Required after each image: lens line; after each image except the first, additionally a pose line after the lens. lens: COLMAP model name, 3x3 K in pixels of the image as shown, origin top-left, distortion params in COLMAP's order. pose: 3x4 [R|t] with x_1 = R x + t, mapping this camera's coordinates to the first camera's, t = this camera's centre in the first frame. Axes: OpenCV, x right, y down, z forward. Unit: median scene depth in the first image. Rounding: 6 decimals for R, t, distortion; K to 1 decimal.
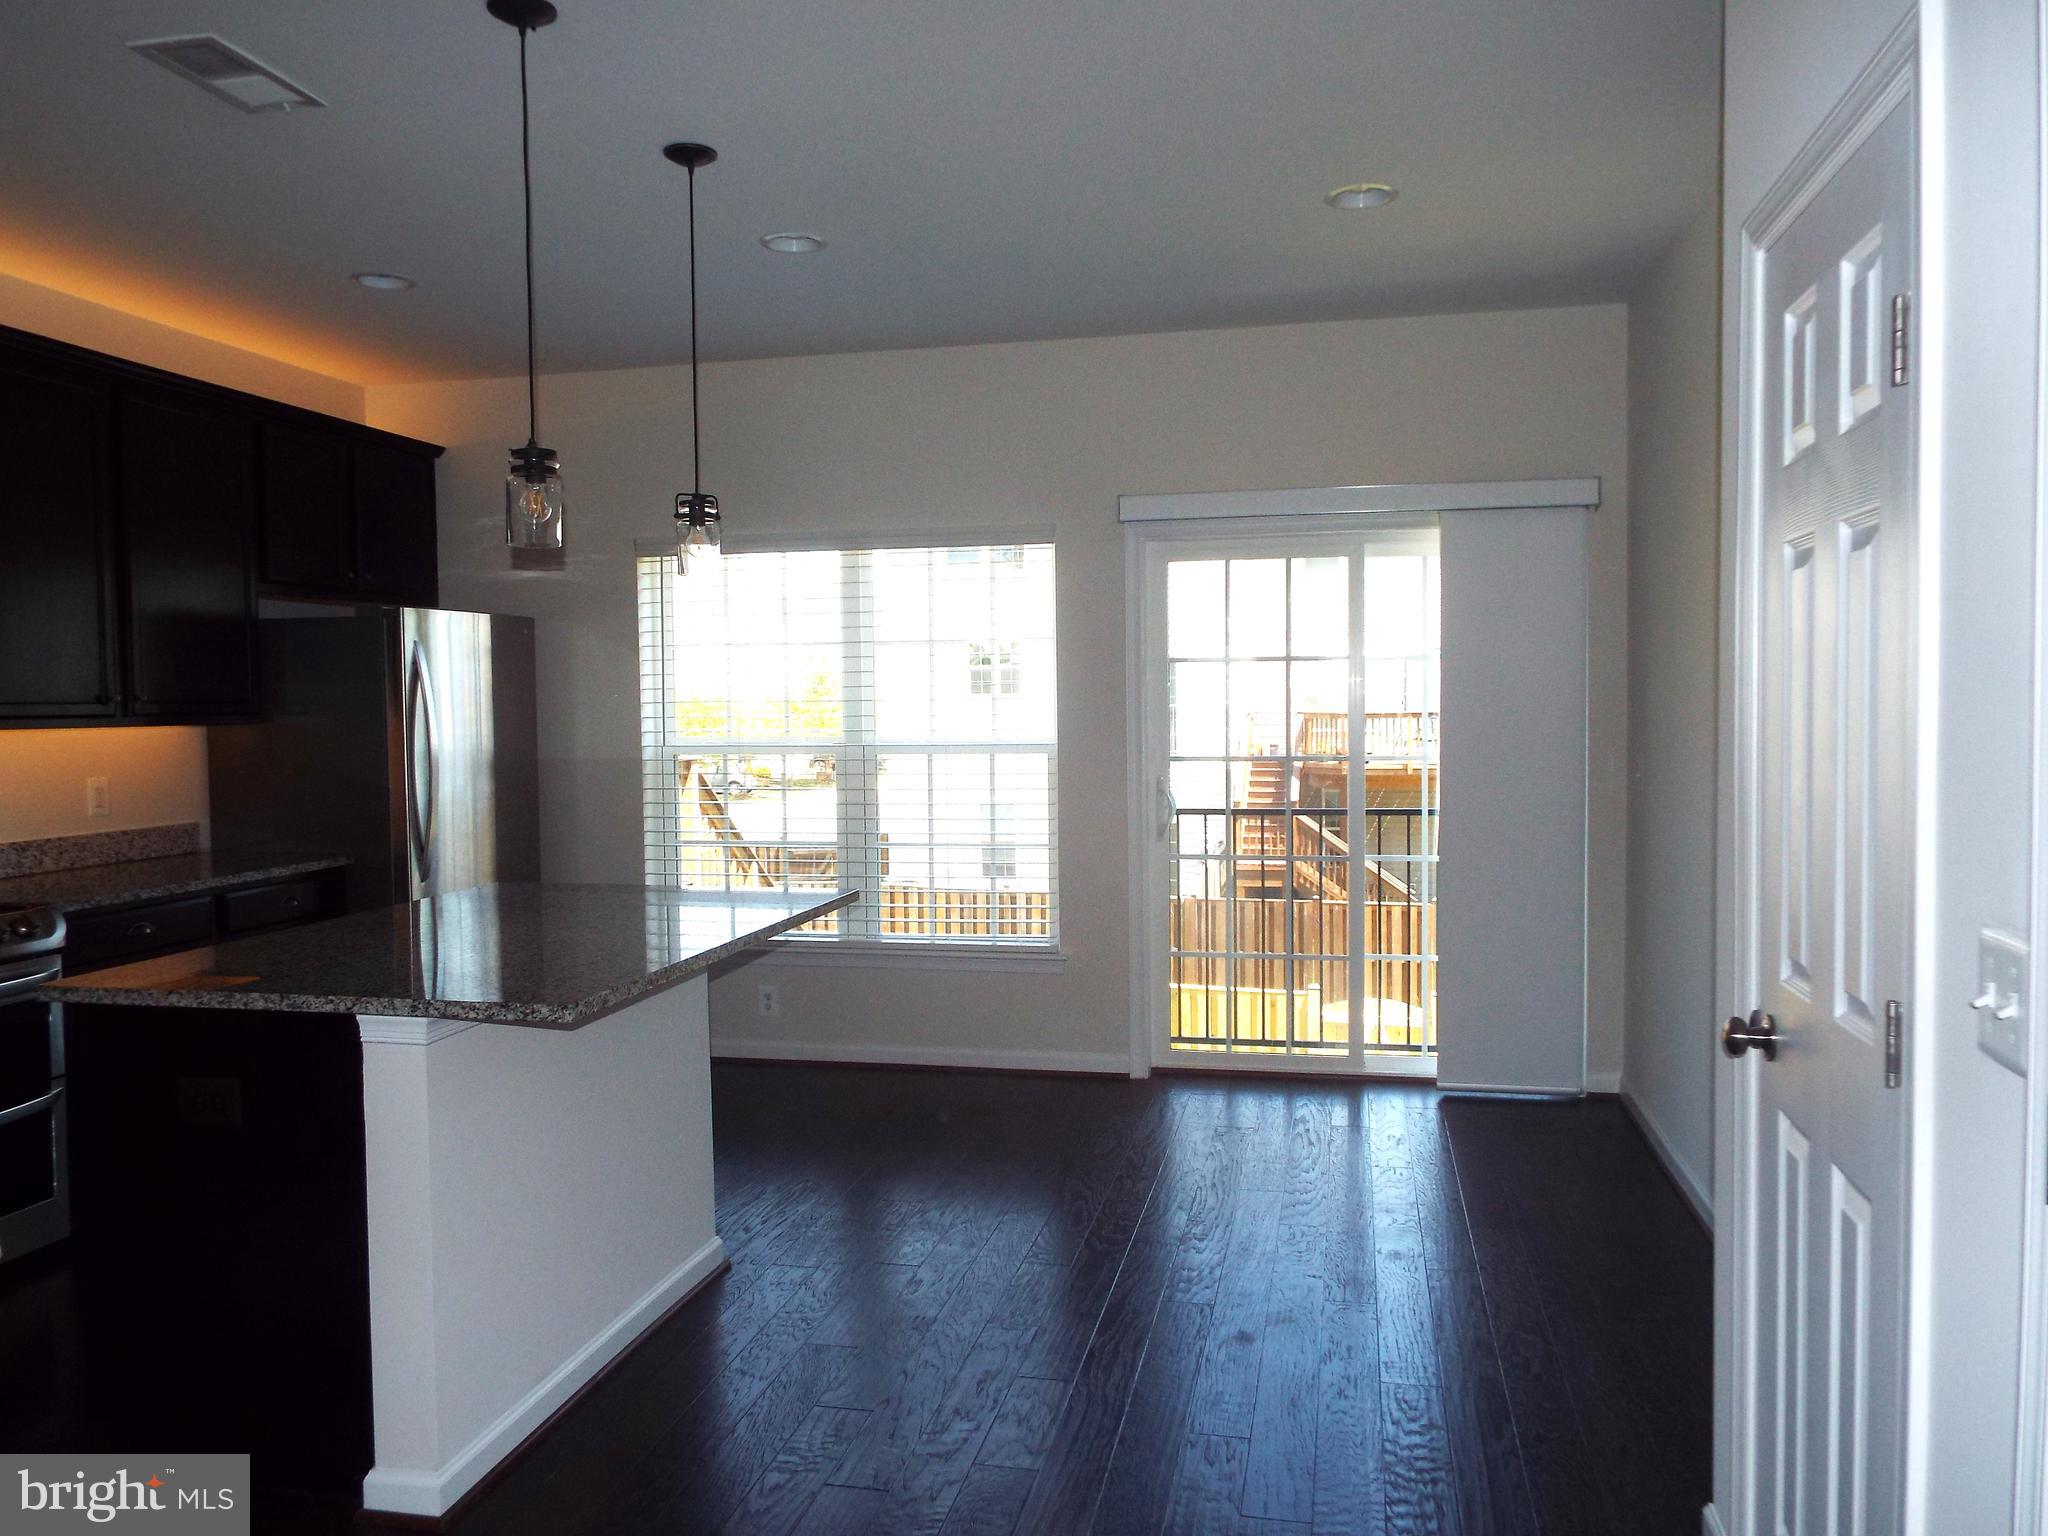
lens RADIAL K [[1504.9, 0, 1002.9], [0, 1504.9, 764.6], [0, 0, 1]] dist [-0.009346, 0.030405]
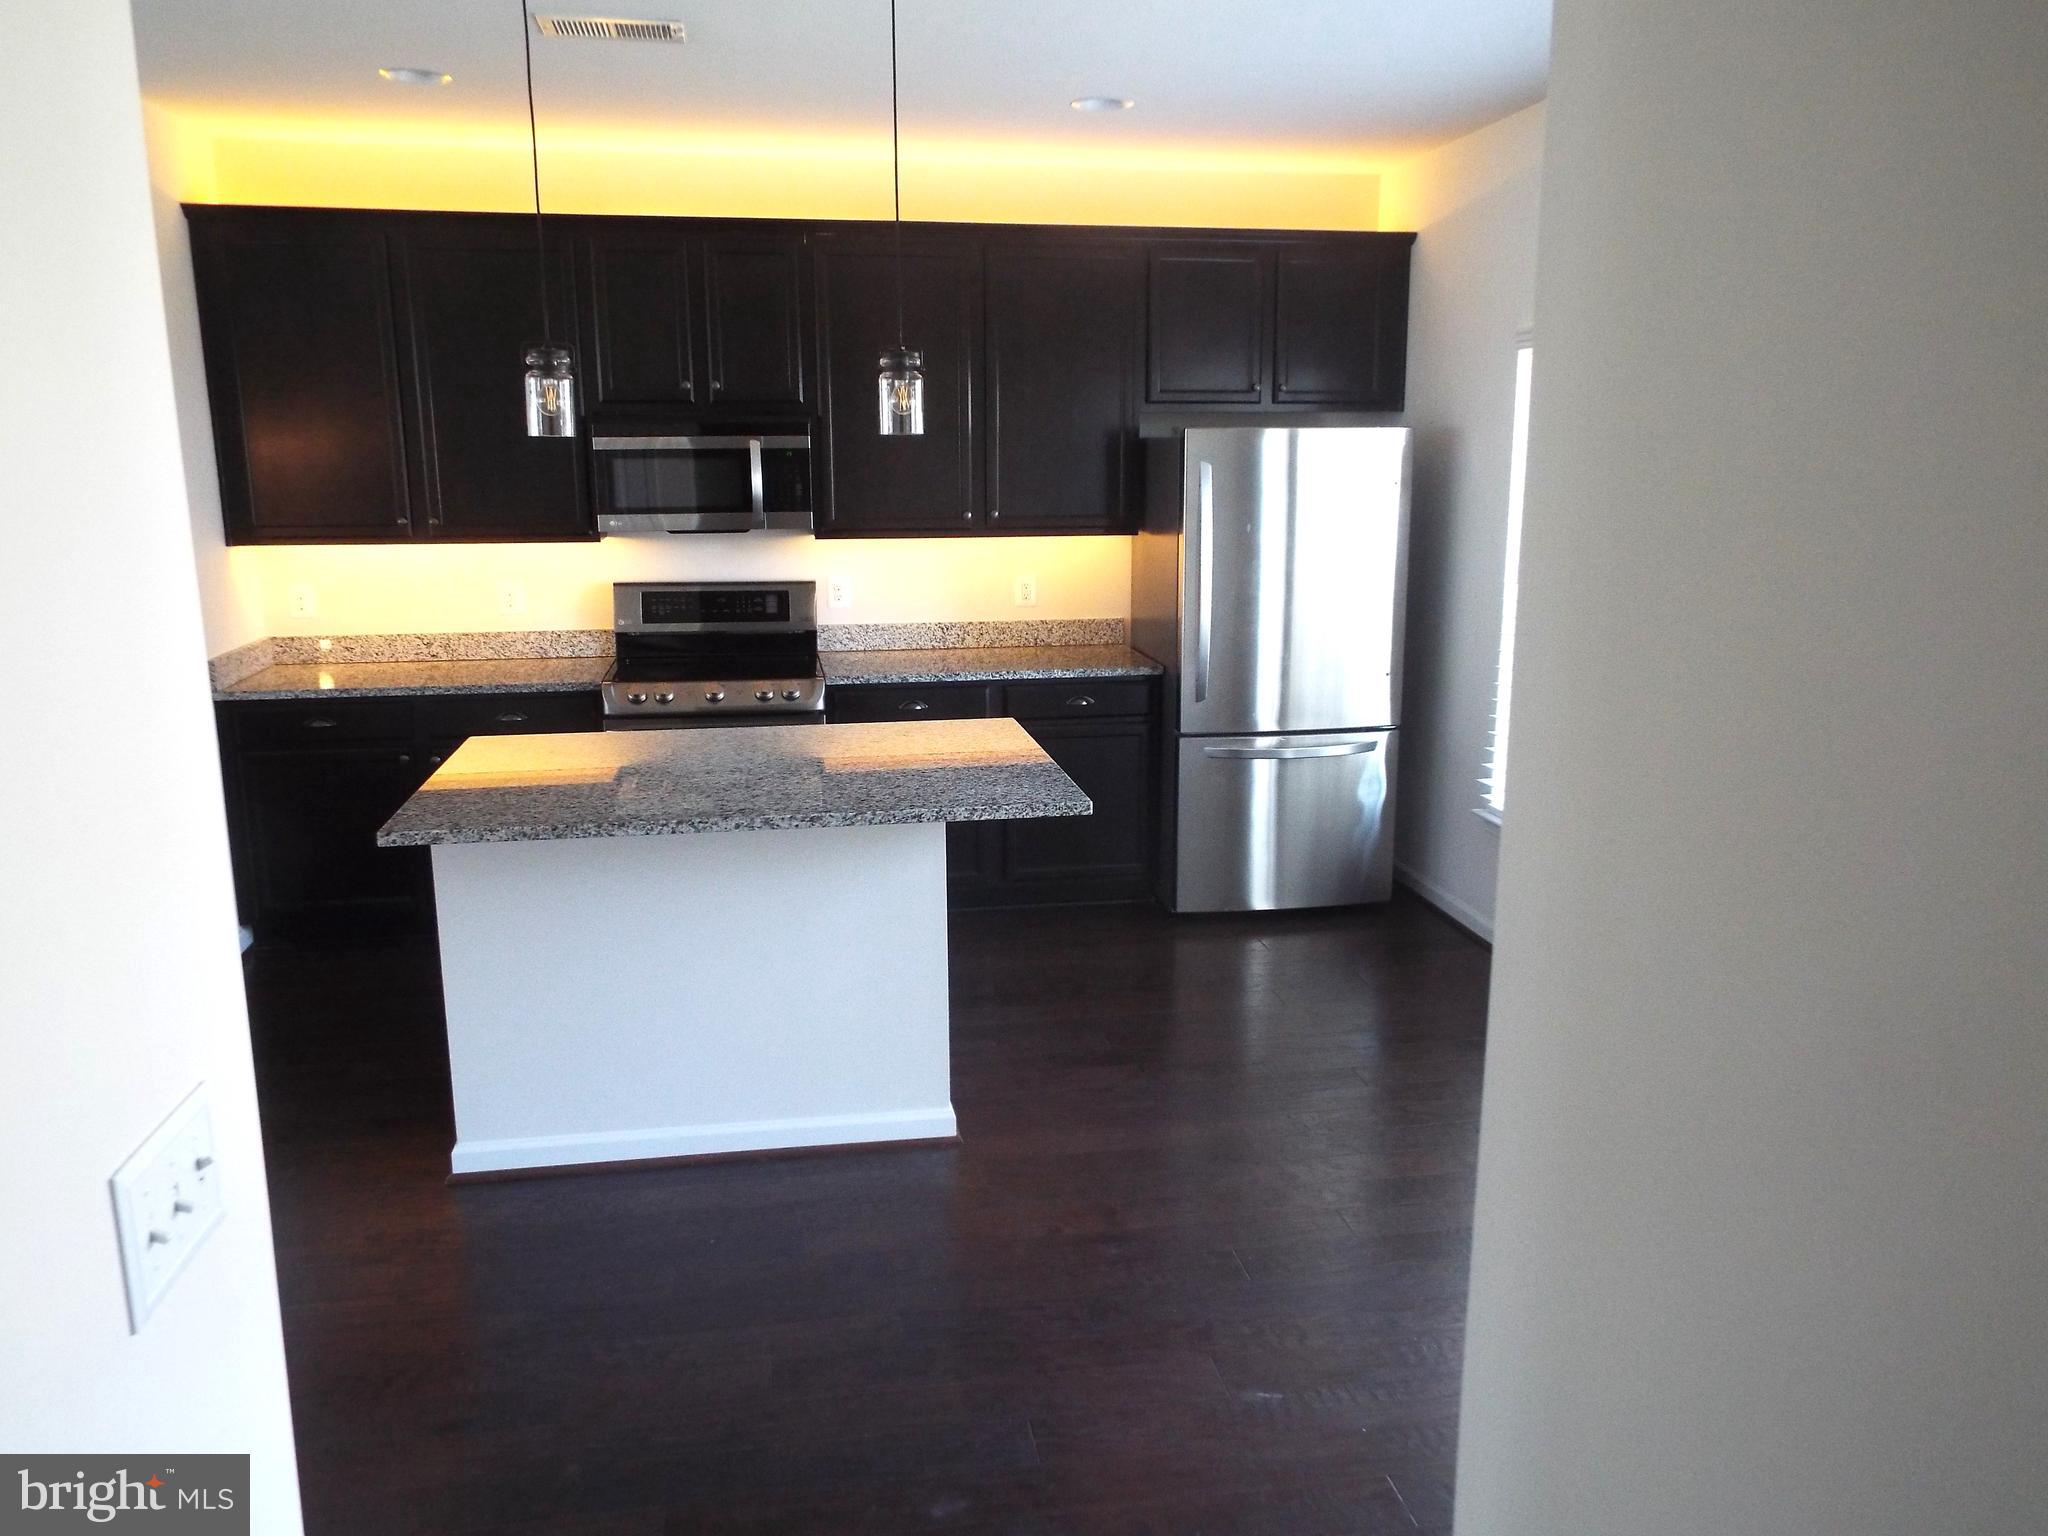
lens RADIAL K [[1504.9, 0, 1039.4], [0, 1504.9, 769.4], [0, 0, 1]] dist [-0.009346, 0.030405]
pose [[0.379224, 0.203694, -0.902606, 0.643260], [-0.038682, 0.978106, 0.204480, -0.104510], [0.924496, -0.042629, 0.378800, 0.651479]]
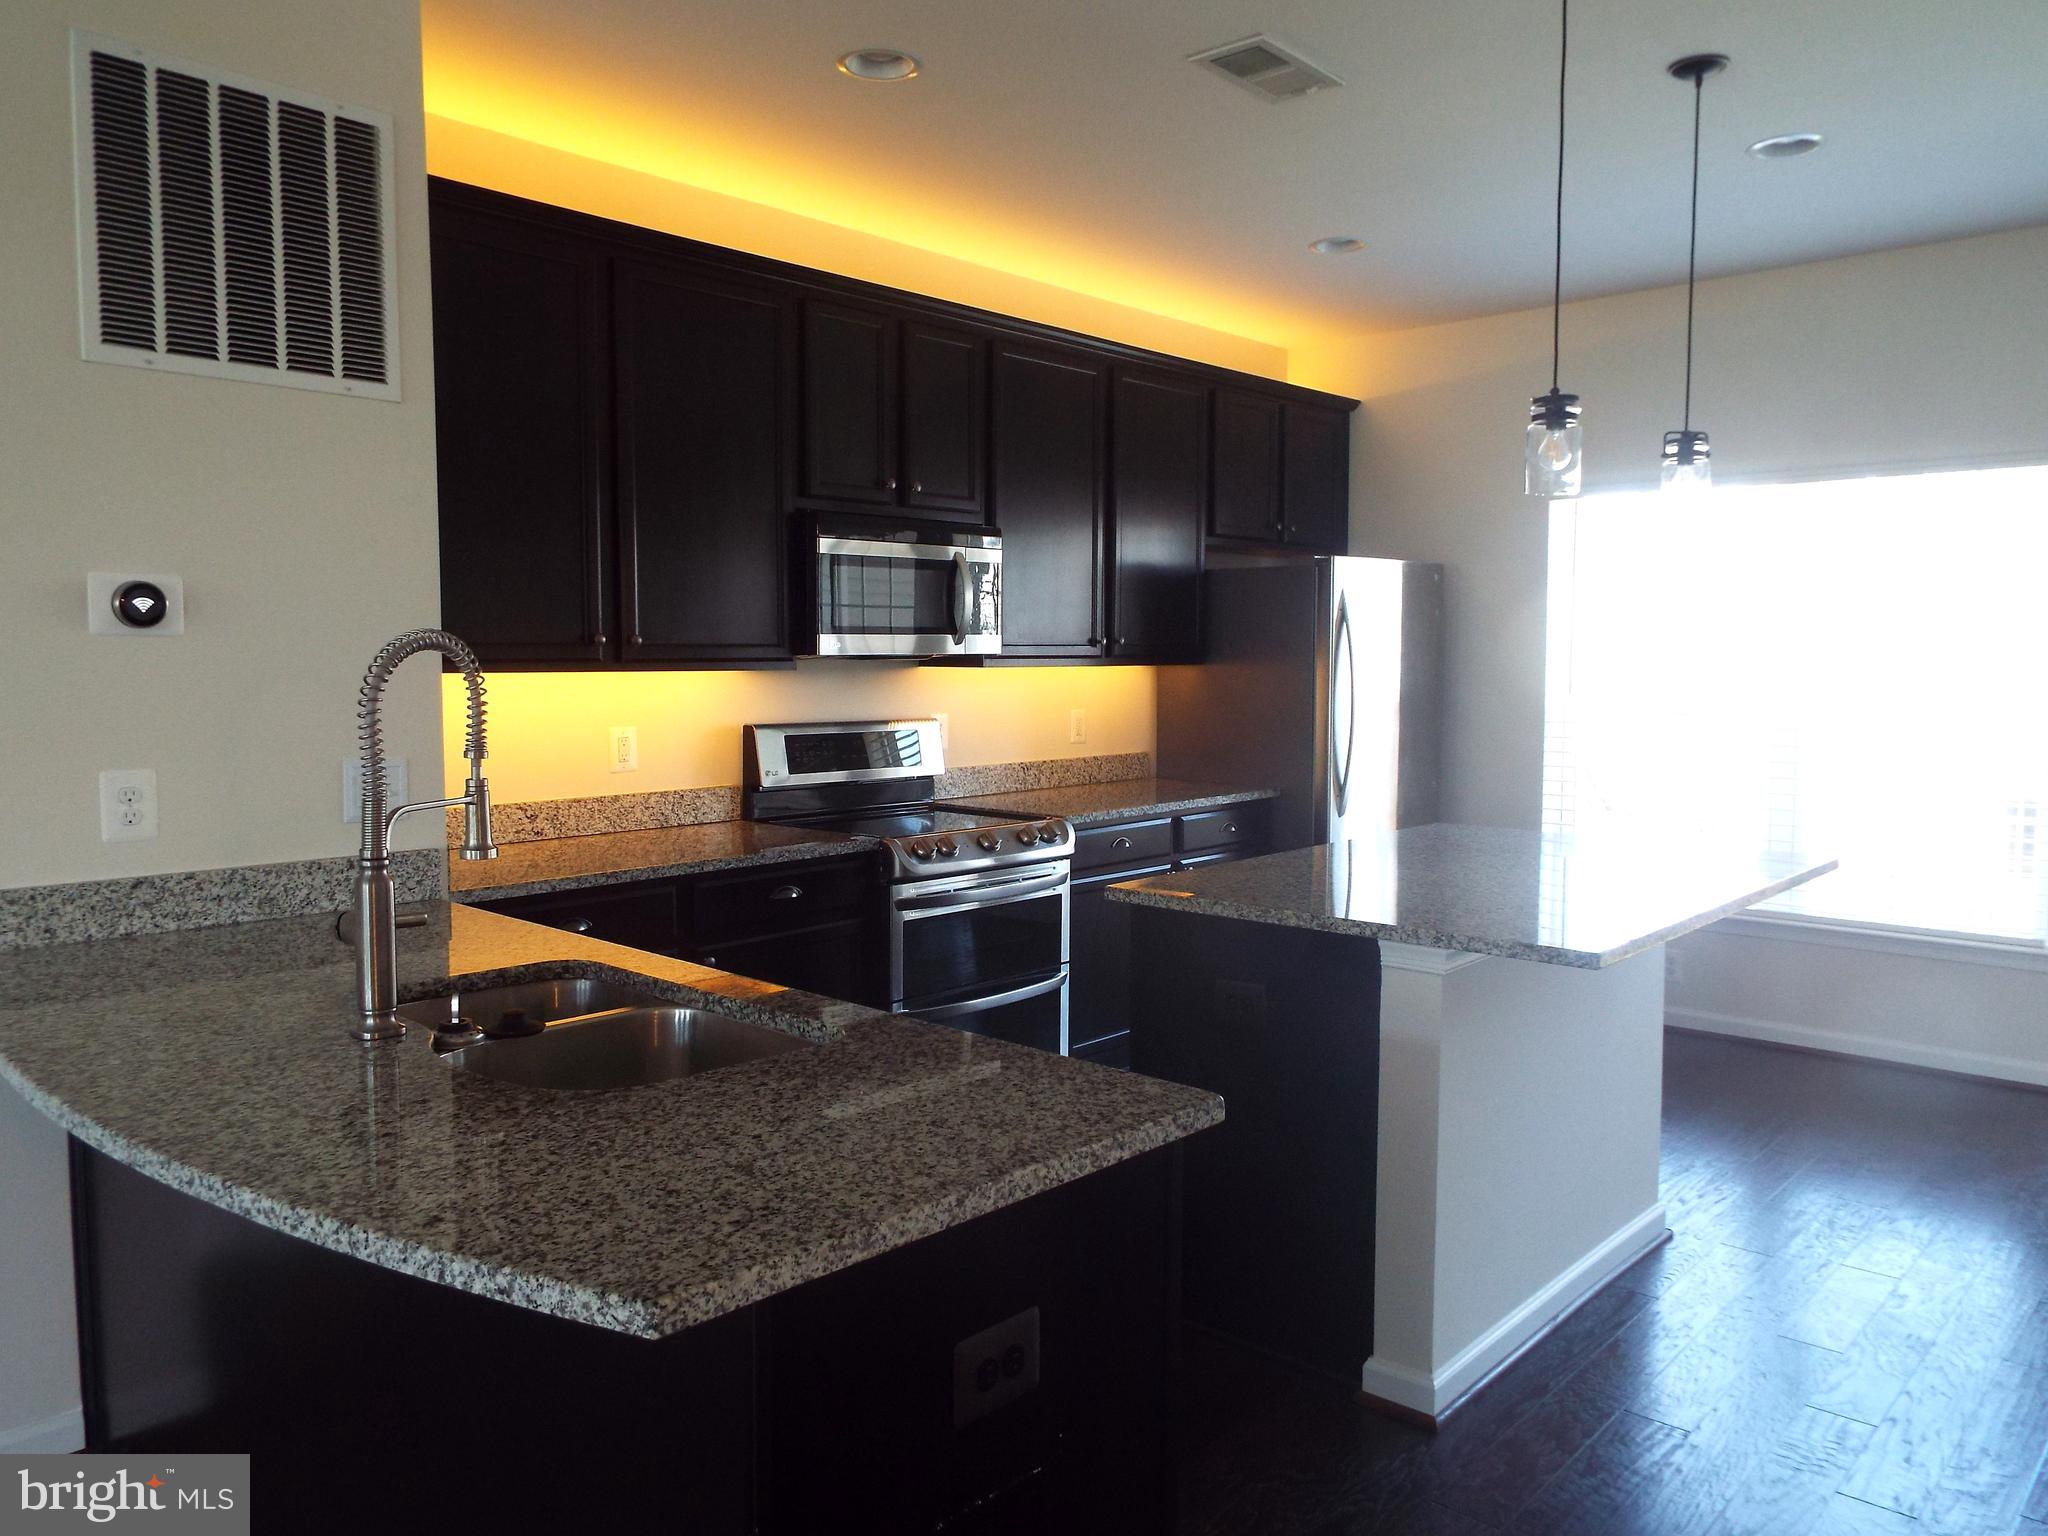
lens RADIAL K [[1504.9, 0, 1012.3], [0, 1504.9, 770.0], [0, 0, 1]] dist [-0.009346, 0.030405]
pose [[0.873033, 0.049285, -0.485164, -0.098733], [-0.029676, 0.998405, 0.048021, 0.000982], [0.486757, -0.027527, 0.873104, -0.041974]]
